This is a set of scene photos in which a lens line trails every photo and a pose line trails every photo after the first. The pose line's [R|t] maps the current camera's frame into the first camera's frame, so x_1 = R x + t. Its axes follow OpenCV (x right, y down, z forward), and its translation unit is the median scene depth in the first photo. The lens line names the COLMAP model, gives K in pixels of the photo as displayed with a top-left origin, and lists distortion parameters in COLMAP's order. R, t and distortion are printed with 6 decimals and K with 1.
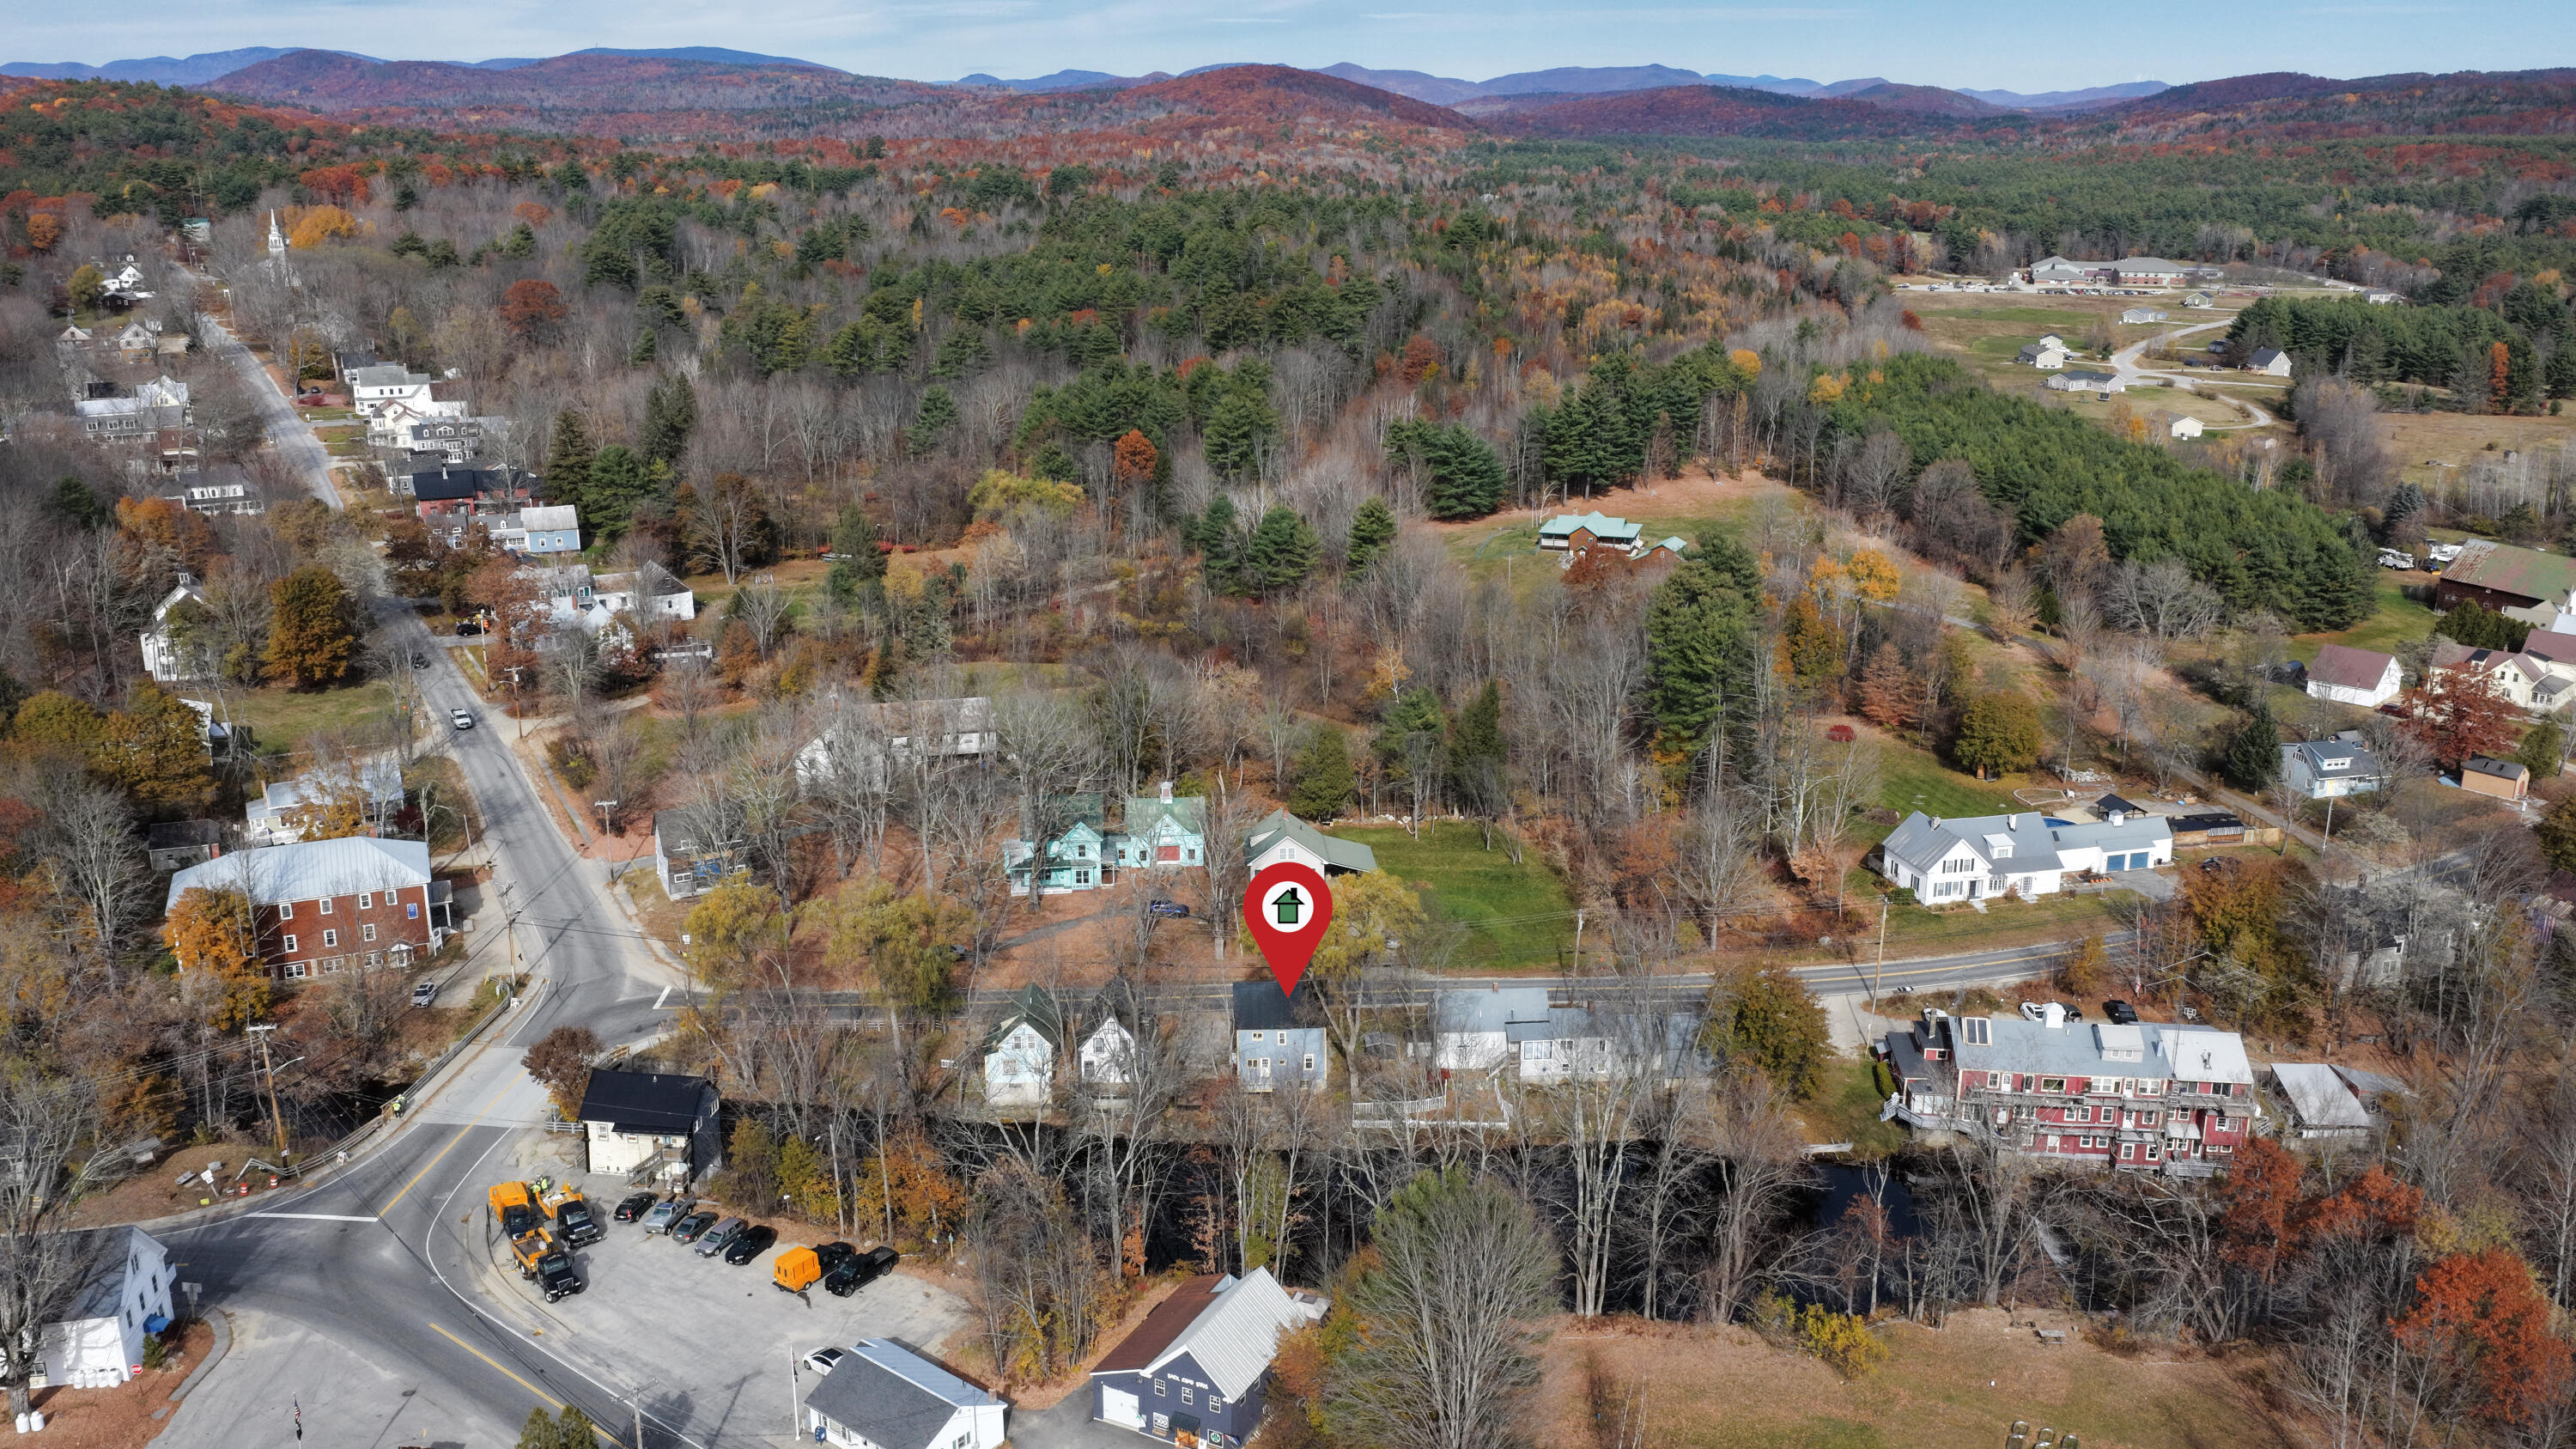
lens RADIAL K [[2258.3, 0, 1288.0], [0, 2258.3, 724.5], [0, 0, 1]] dist [-0.013674, 0.048176]
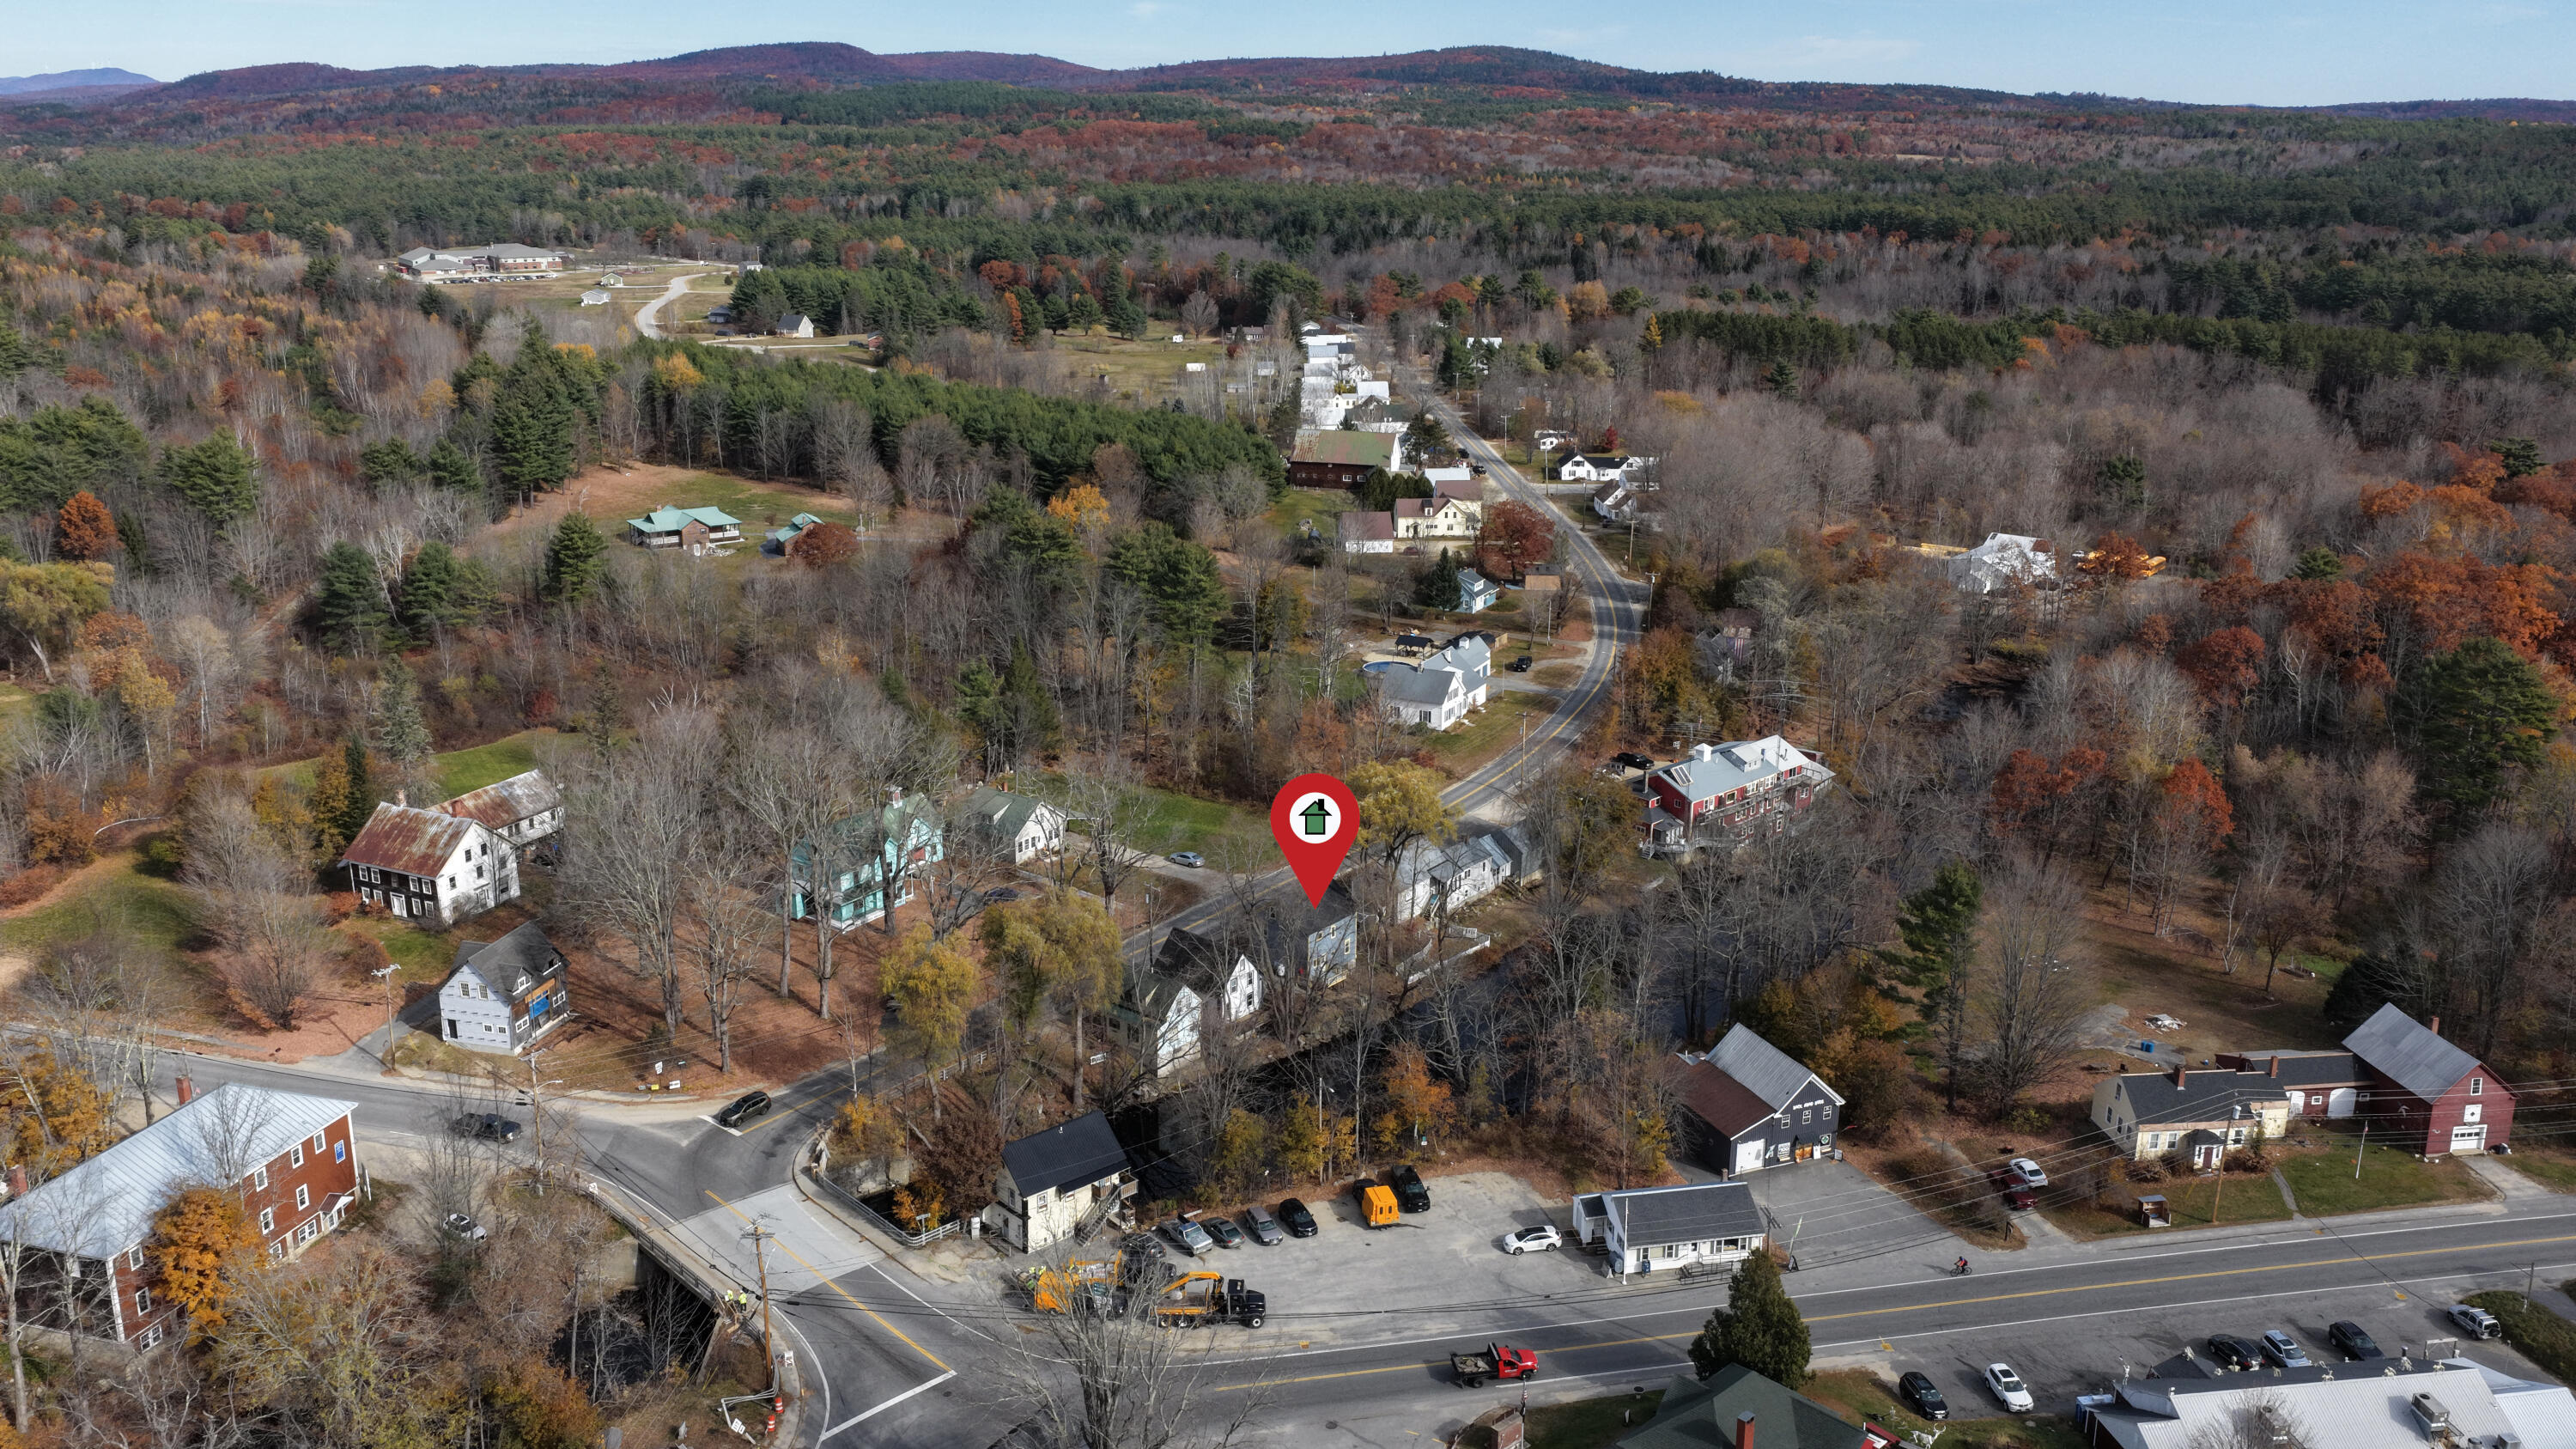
lens RADIAL K [[2258.3, 0, 1288.0], [0, 2258.3, 724.5], [0, 0, 1]] dist [-0.013674, 0.048176]
pose [[0.619846, -0.208776, 0.756442, -0.268339], [0.205254, 0.973535, 0.100503, -0.025390], [-0.757405, 0.092966, 0.646294, 0.087472]]
